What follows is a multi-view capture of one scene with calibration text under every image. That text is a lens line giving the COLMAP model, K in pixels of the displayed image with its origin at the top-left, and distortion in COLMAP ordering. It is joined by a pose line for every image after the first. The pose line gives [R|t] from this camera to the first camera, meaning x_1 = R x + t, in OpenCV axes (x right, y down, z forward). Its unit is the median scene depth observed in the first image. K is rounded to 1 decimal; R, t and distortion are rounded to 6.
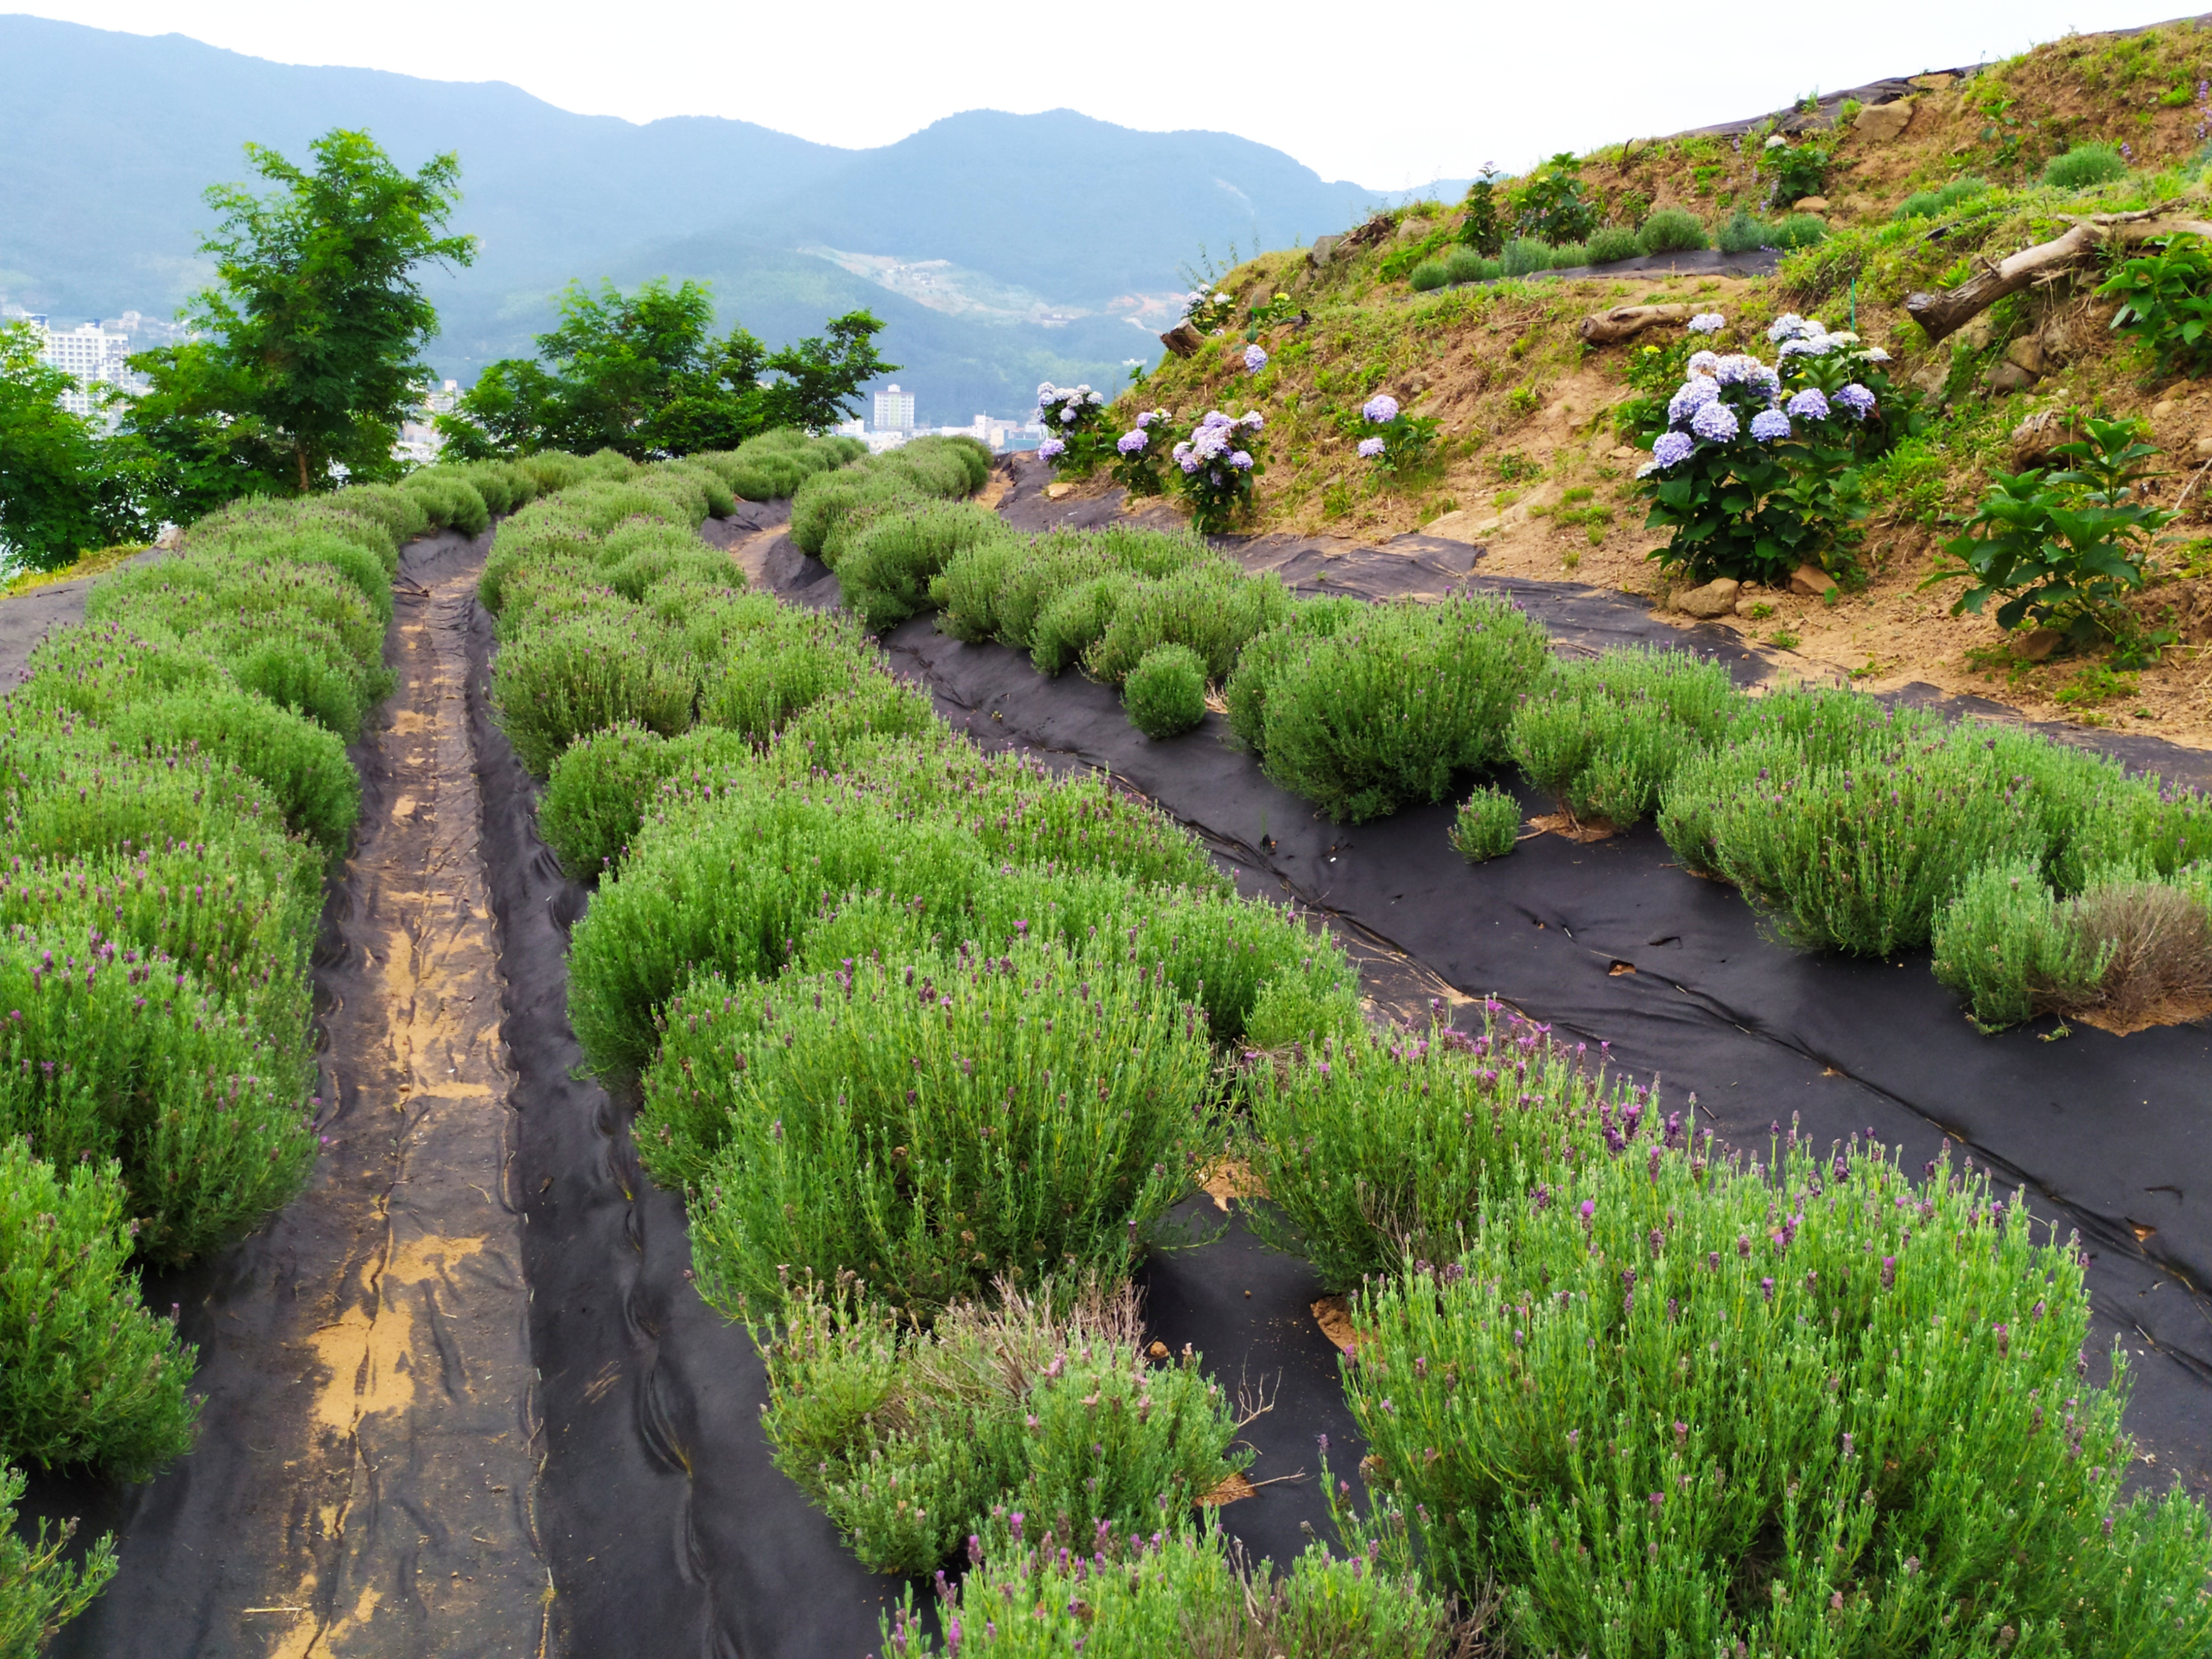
lens RADIAL K [[2359.7, 0, 1106.0], [0, 2359.7, 829.5], [0, 0, 1]] dist [0.059731, -0.040135]
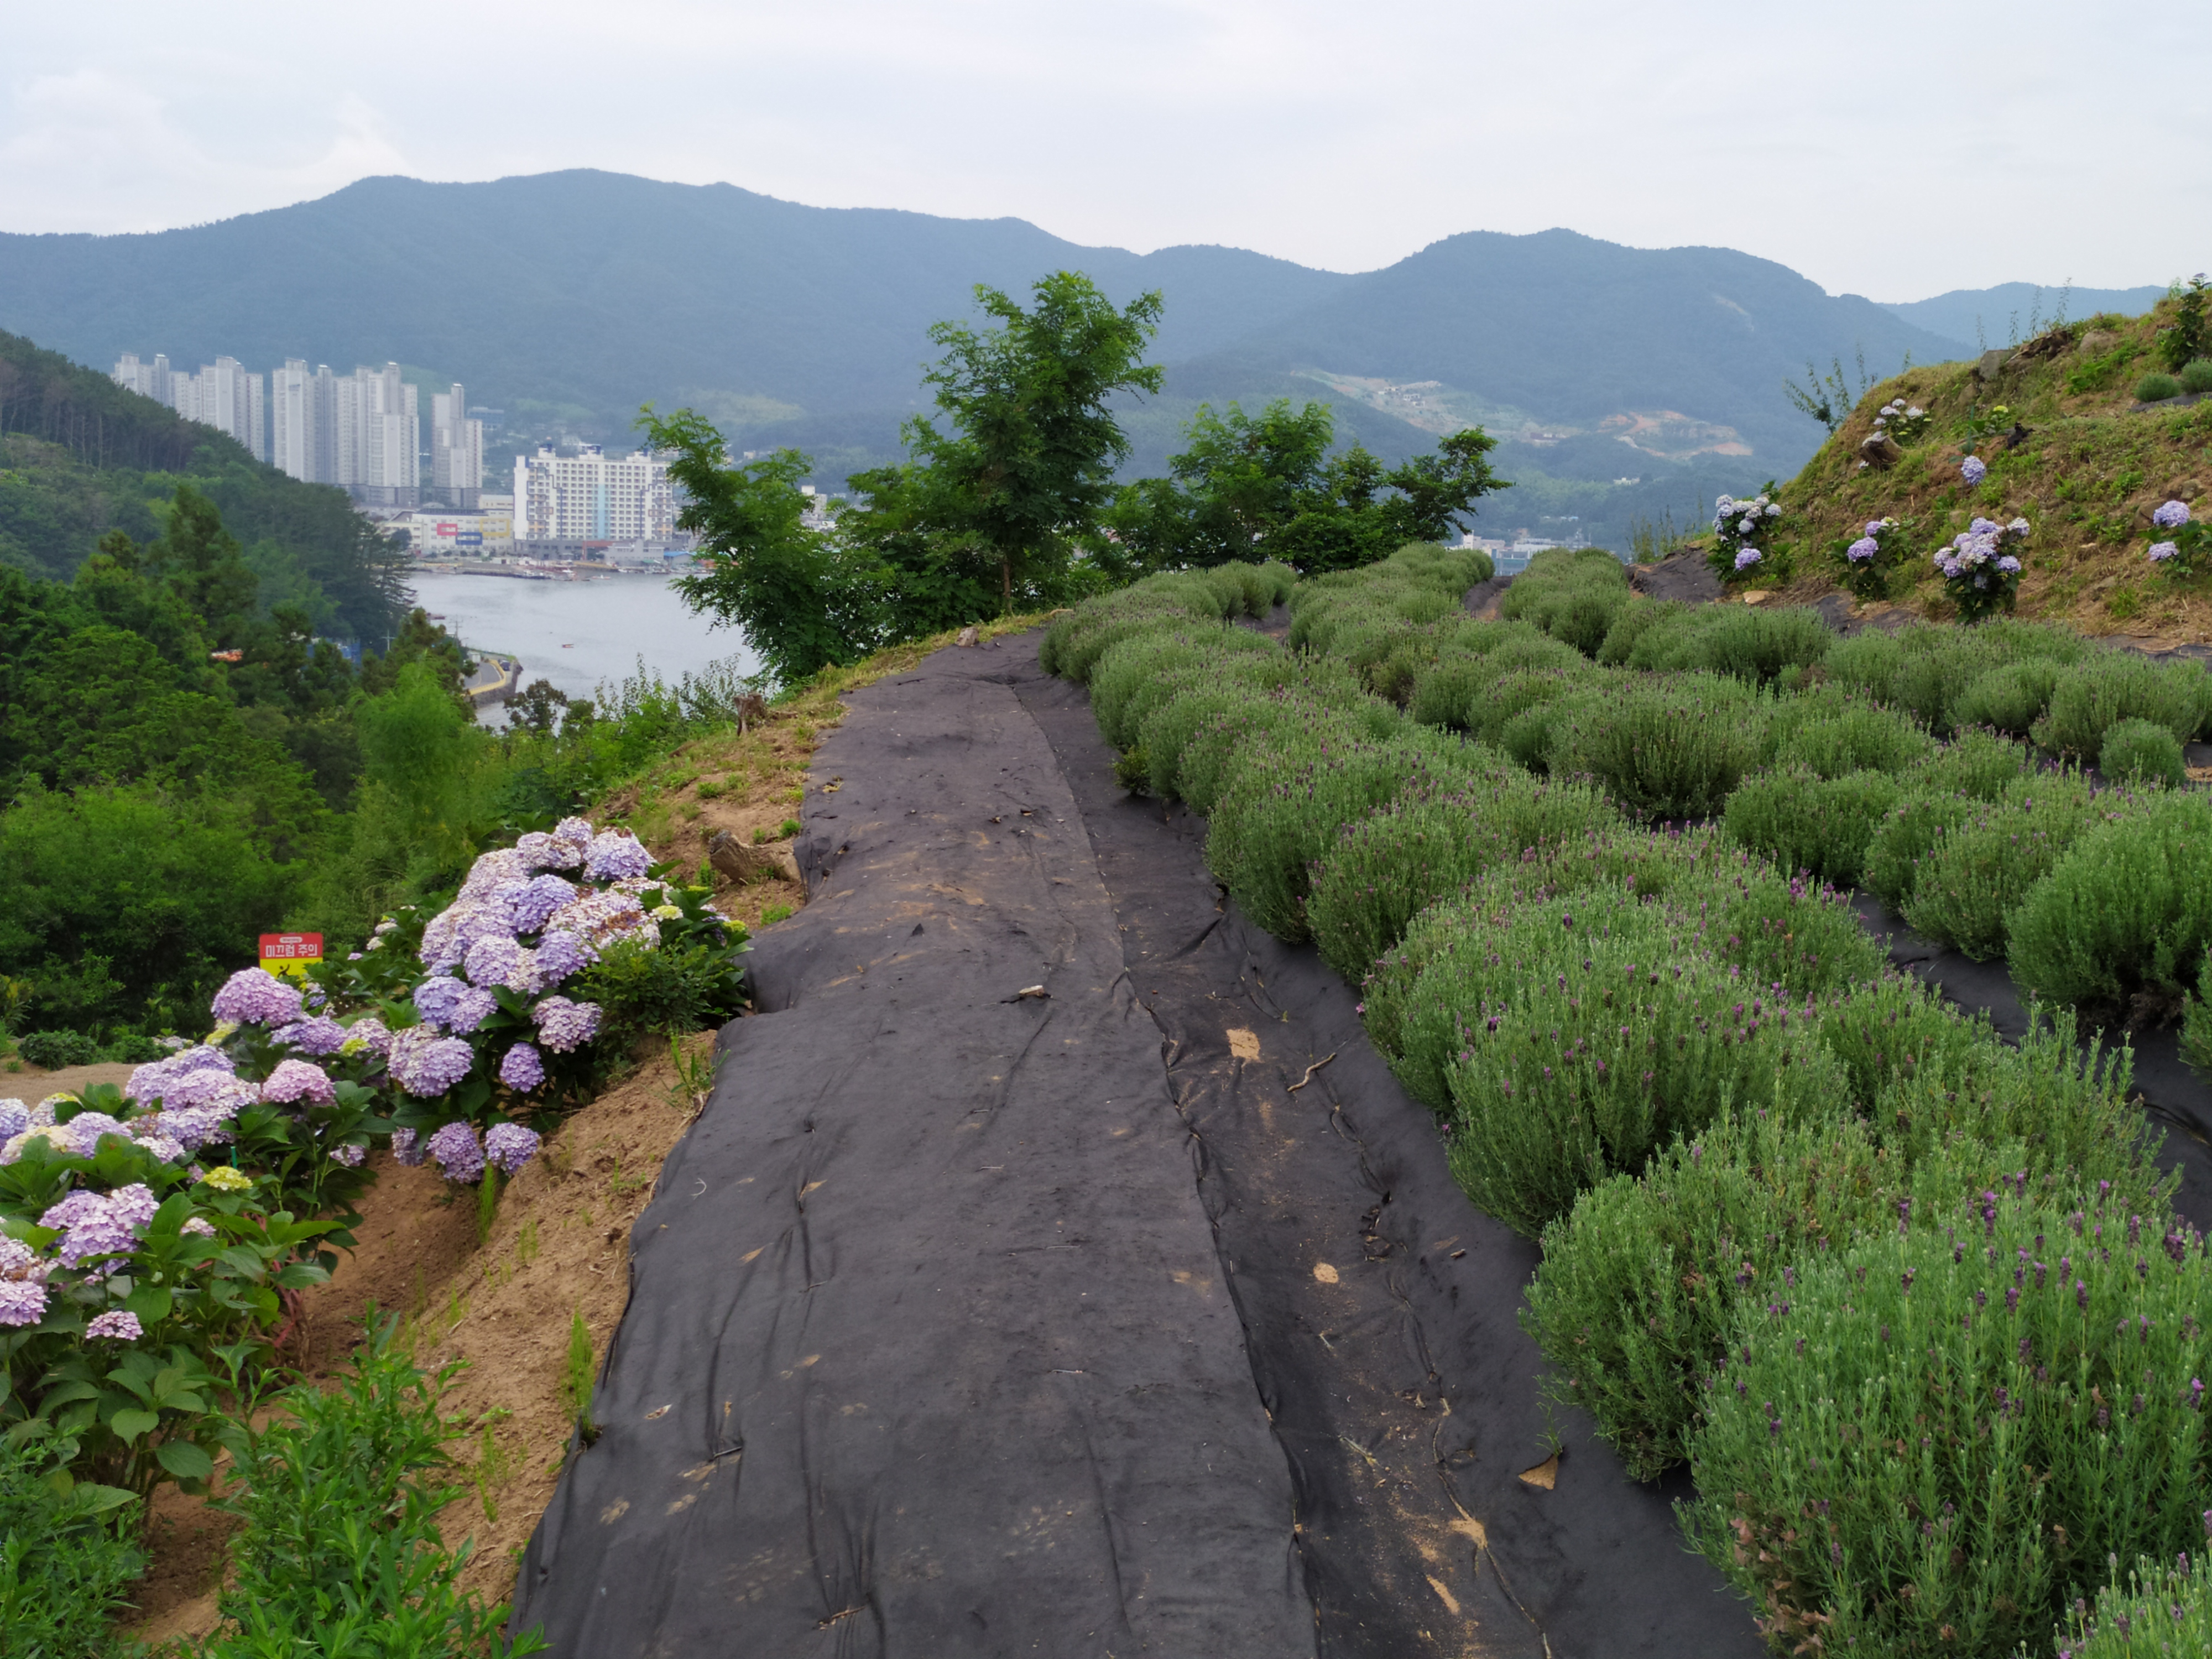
lens RADIAL K [[2430.2, 0, 1106.0], [0, 2430.2, 829.5], [0, 0, 1]] dist [0.007905, 0.158556]
pose [[0.984356, 0.021523, -0.174873, -0.091571], [-0.030901, 0.998216, -0.051083, 0.017212], [0.173462, 0.055687, 0.983265, -0.074402]]
